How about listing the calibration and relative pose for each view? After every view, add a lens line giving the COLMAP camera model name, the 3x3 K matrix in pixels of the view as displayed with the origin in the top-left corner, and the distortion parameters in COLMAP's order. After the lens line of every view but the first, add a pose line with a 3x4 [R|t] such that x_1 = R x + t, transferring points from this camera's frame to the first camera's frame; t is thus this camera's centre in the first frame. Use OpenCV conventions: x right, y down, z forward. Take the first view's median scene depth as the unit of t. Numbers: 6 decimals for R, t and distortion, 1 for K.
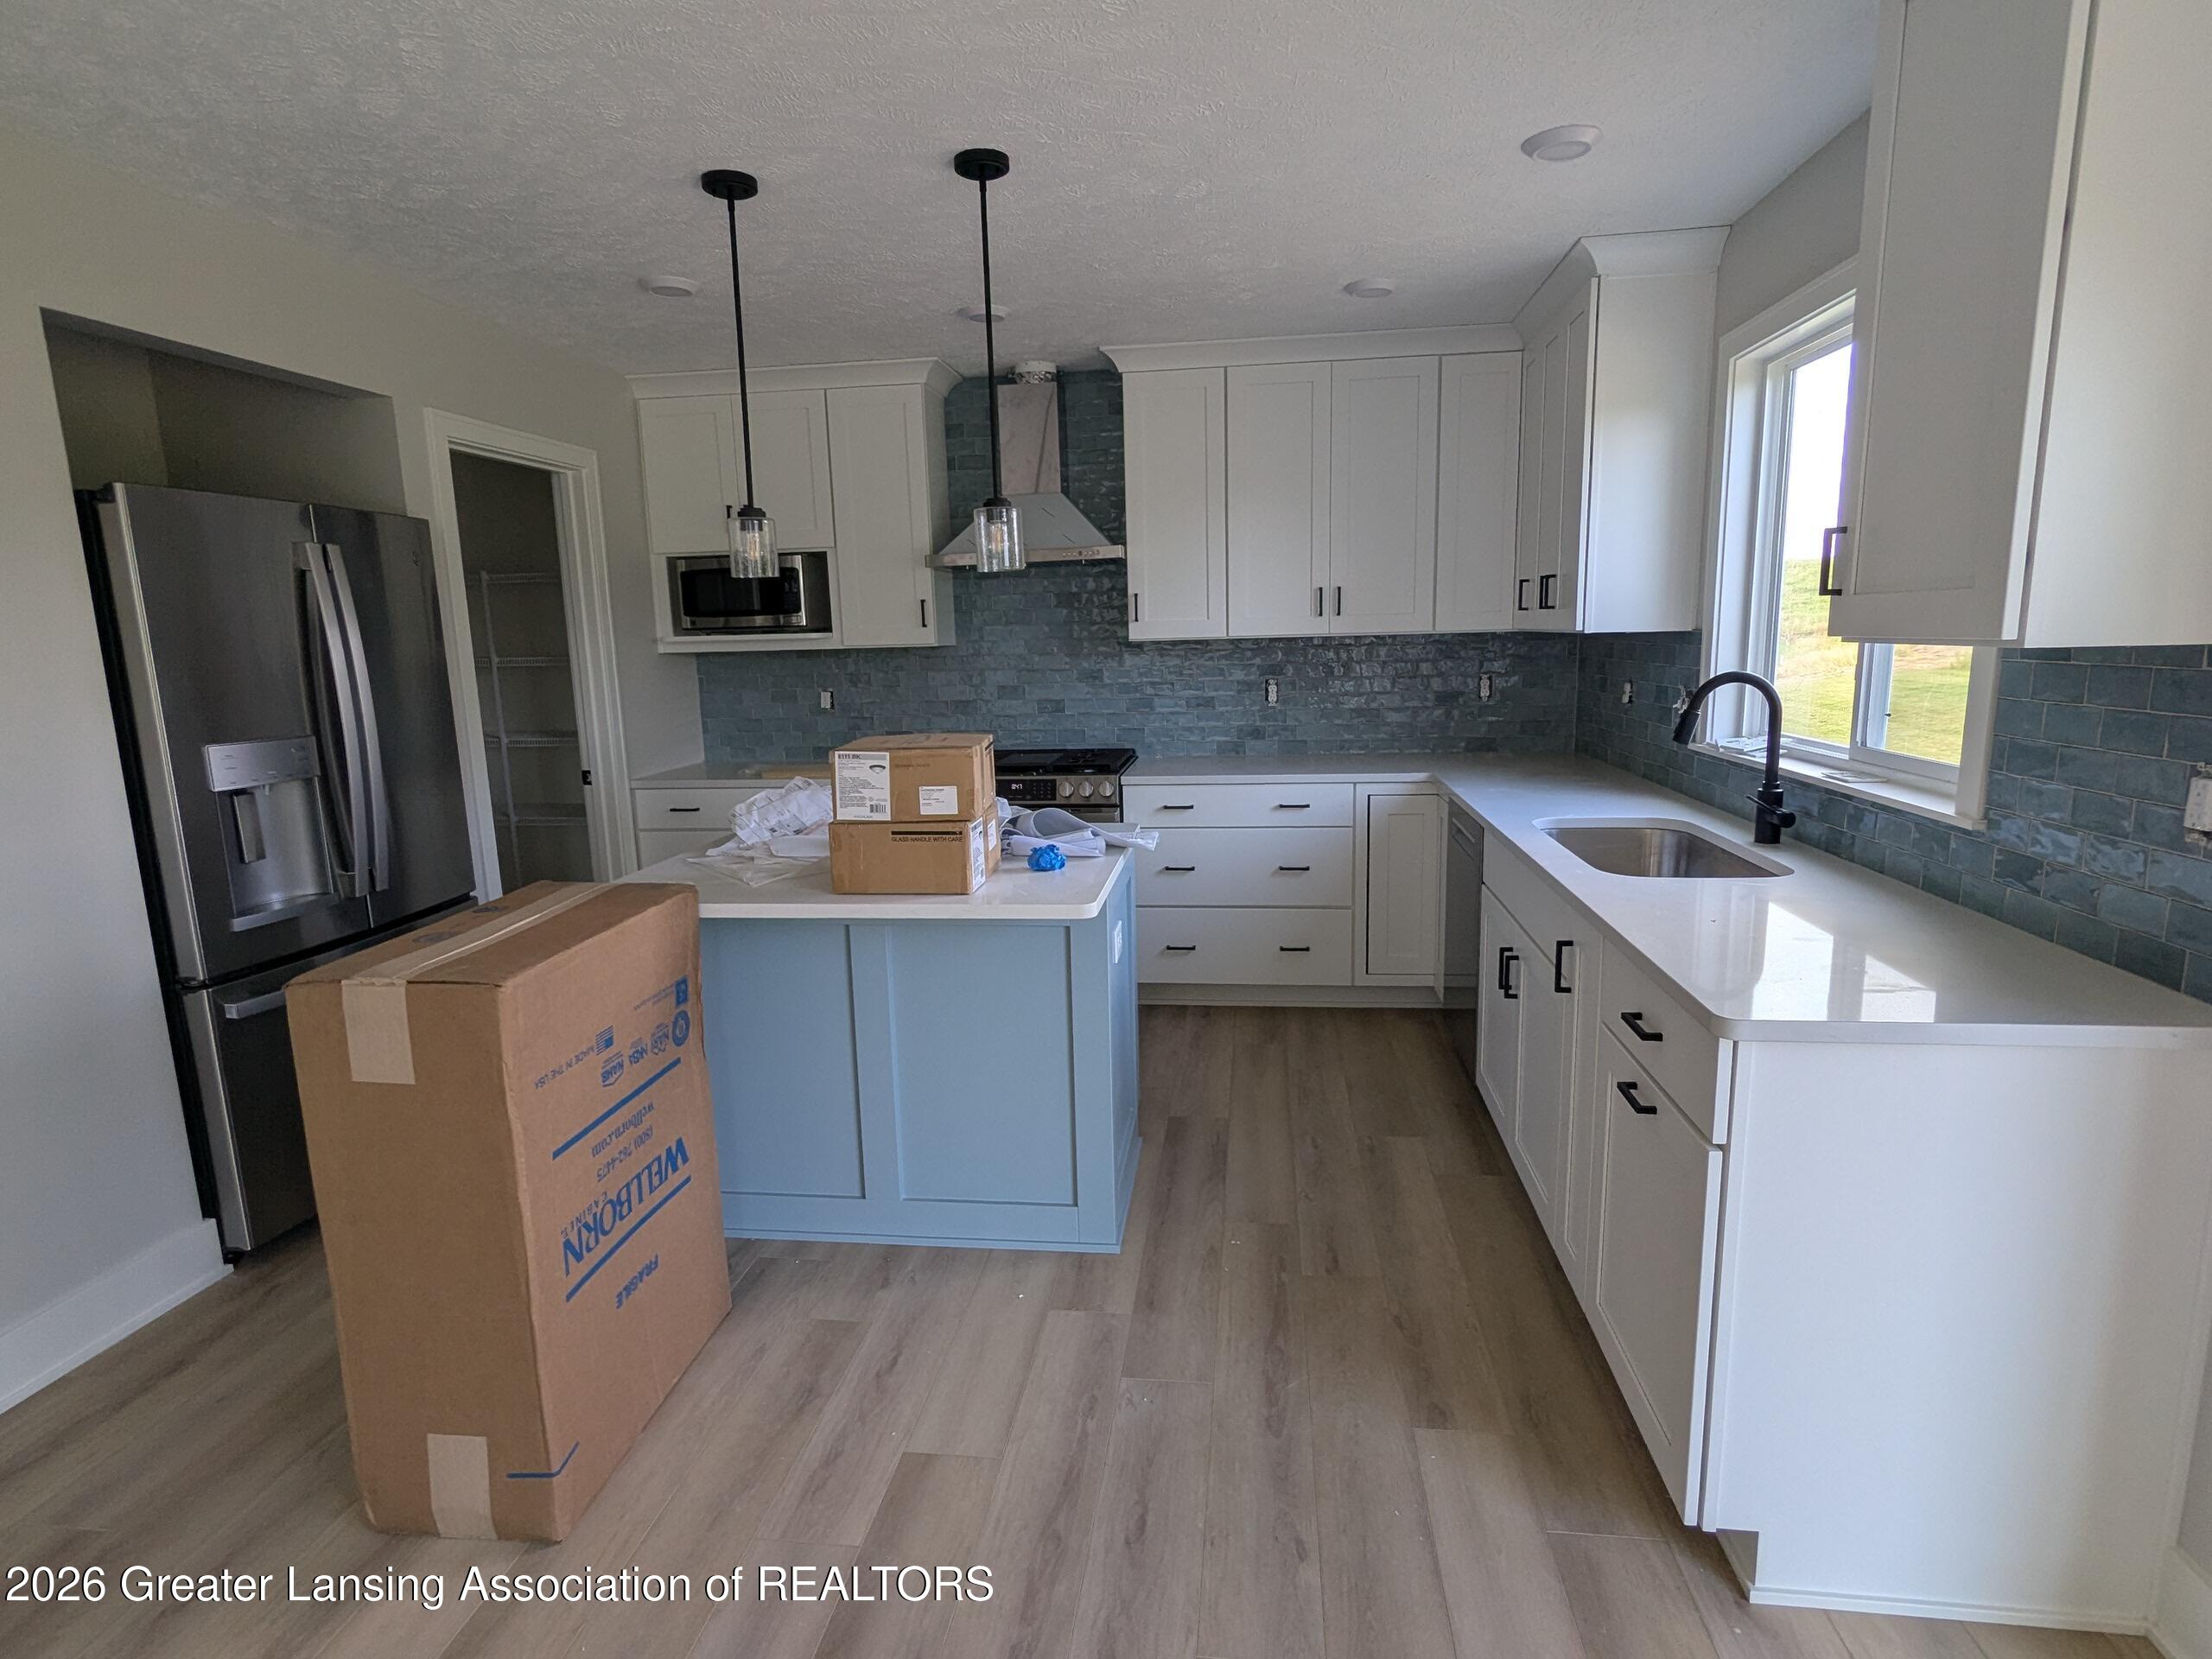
lens RADIAL K [[1153.3, 0, 1106.0], [0, 1153.3, 829.5], [0, 0, 1]] dist [-0.003227, 0.003013]
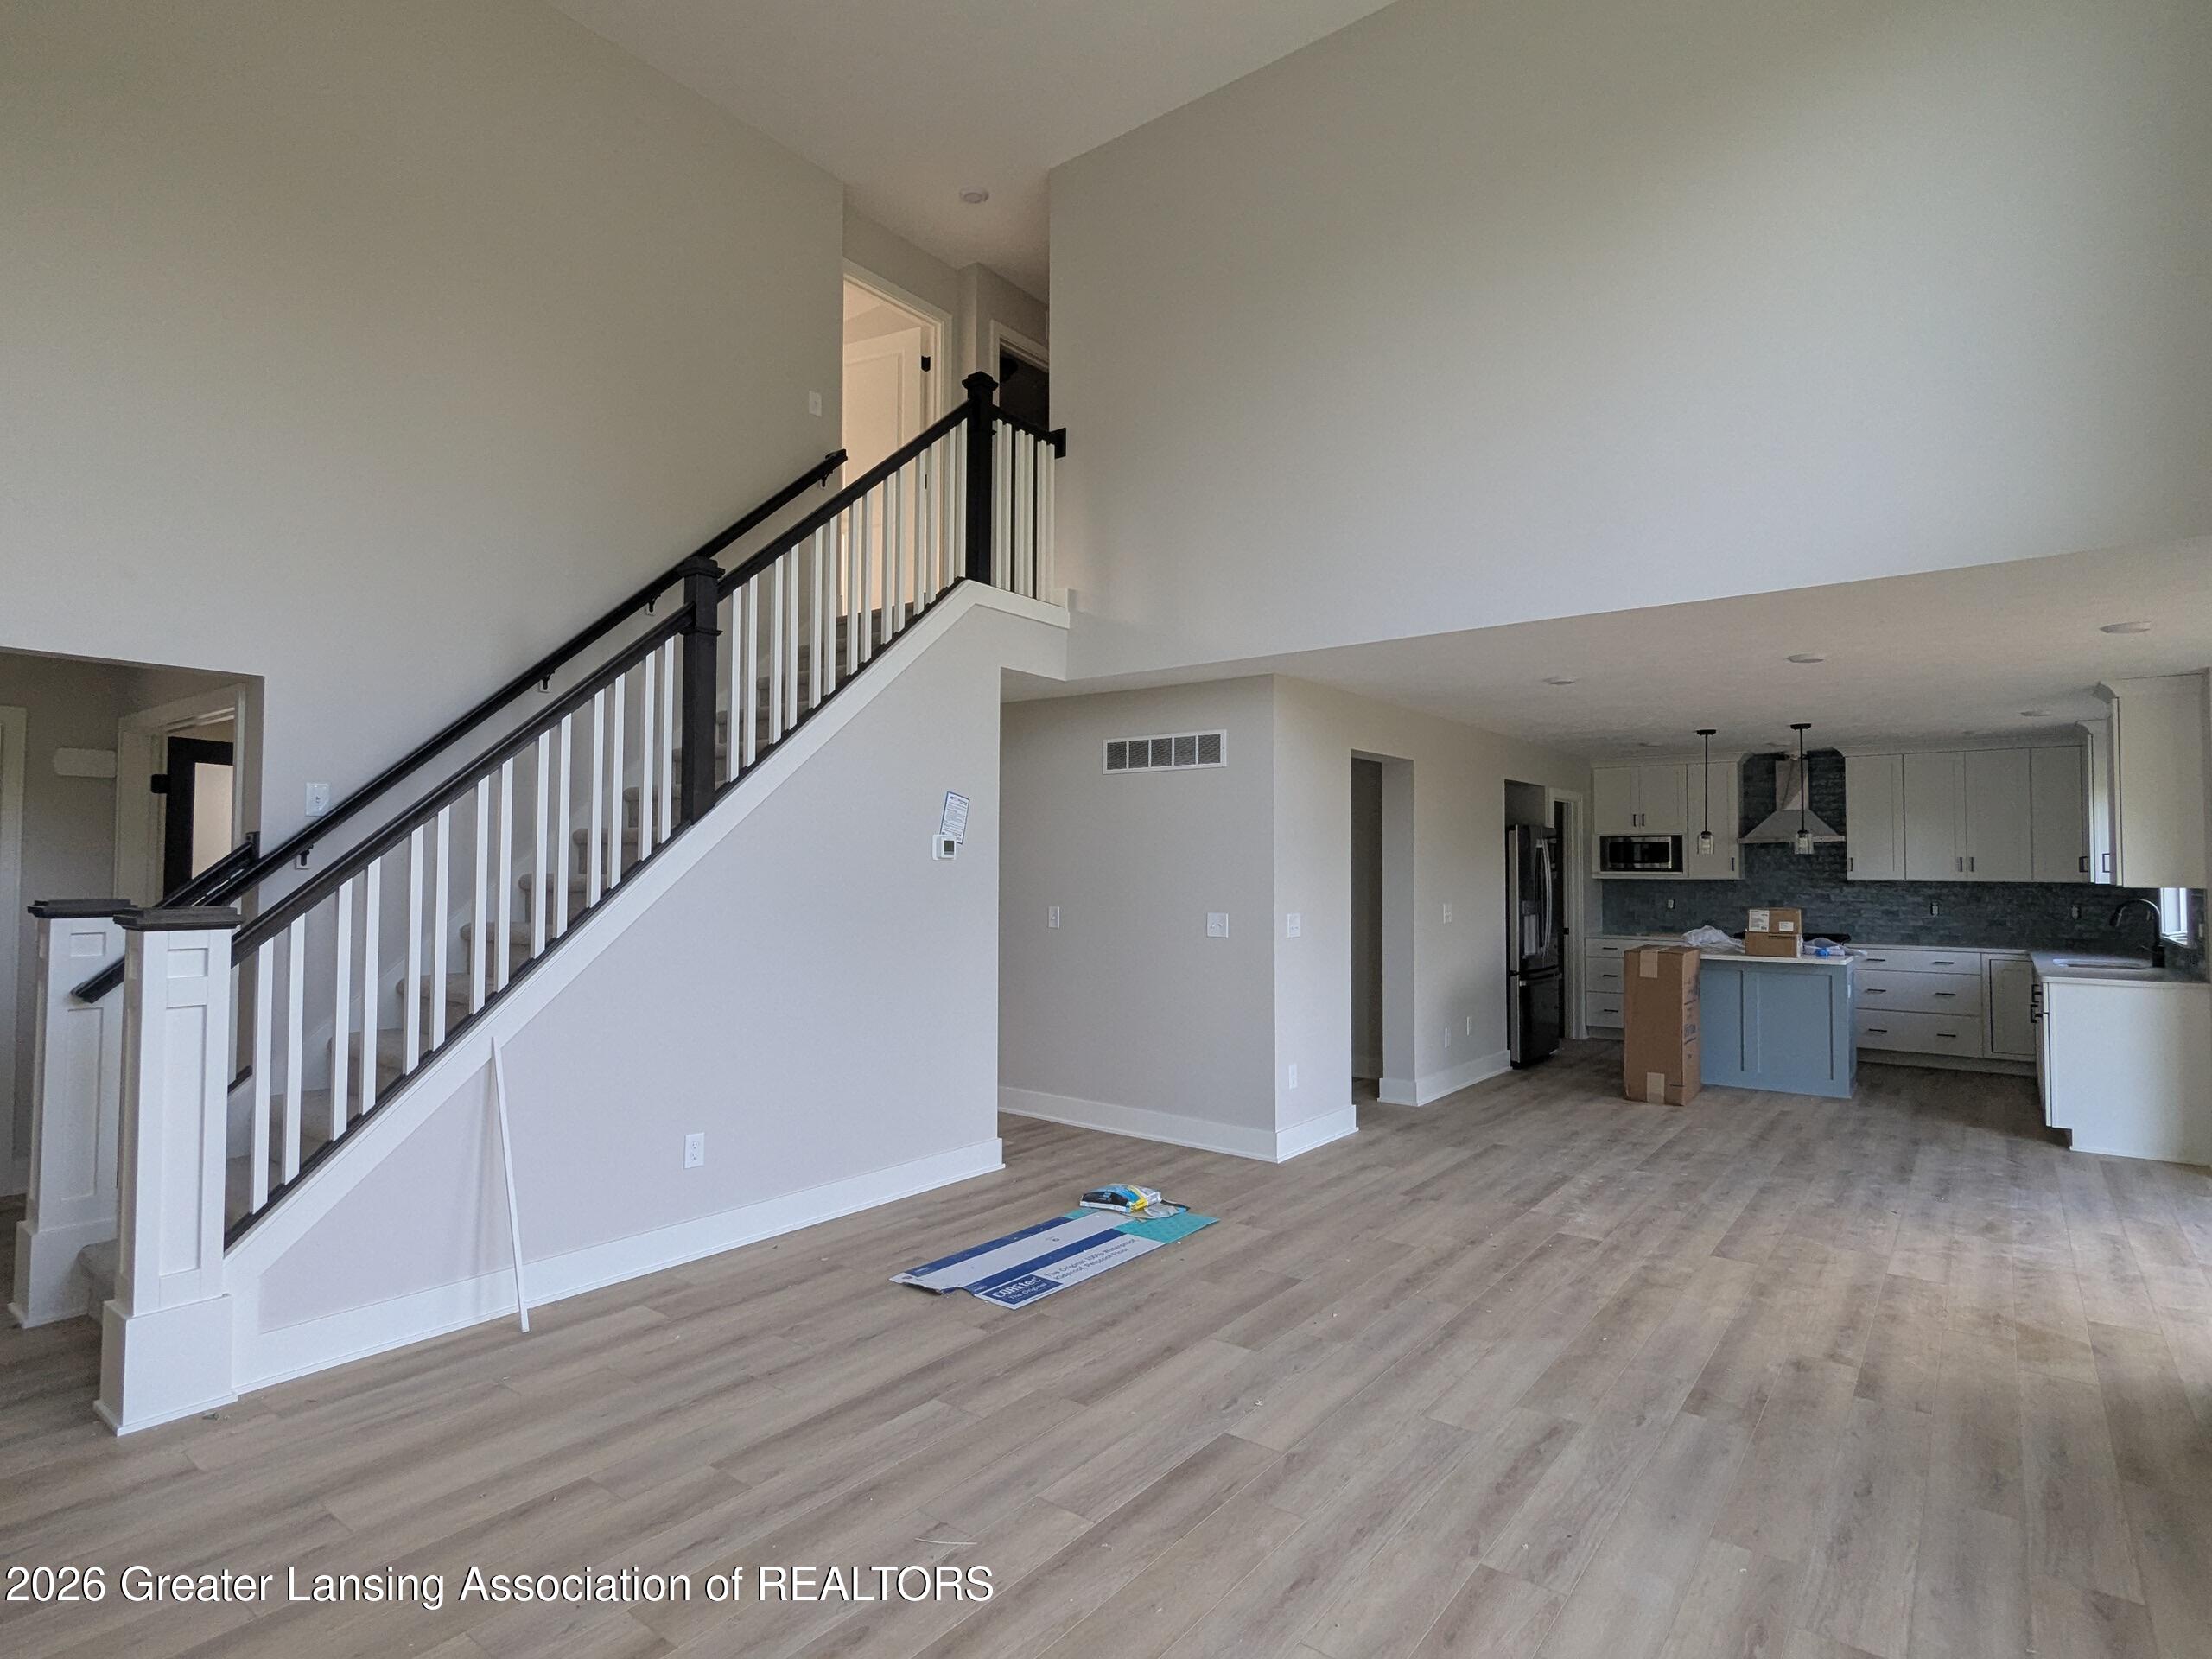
lens RADIAL K [[1153.3, 0, 1106.0], [0, 1153.3, 829.5], [0, 0, 1]] dist [-0.003227, 0.003013]
pose [[0.864492, 0.011791, -0.502509, -0.092827], [-0.111115, 0.979475, -0.168173, 0.244145], [0.490212, 0.201220, 0.848058, -1.430318]]
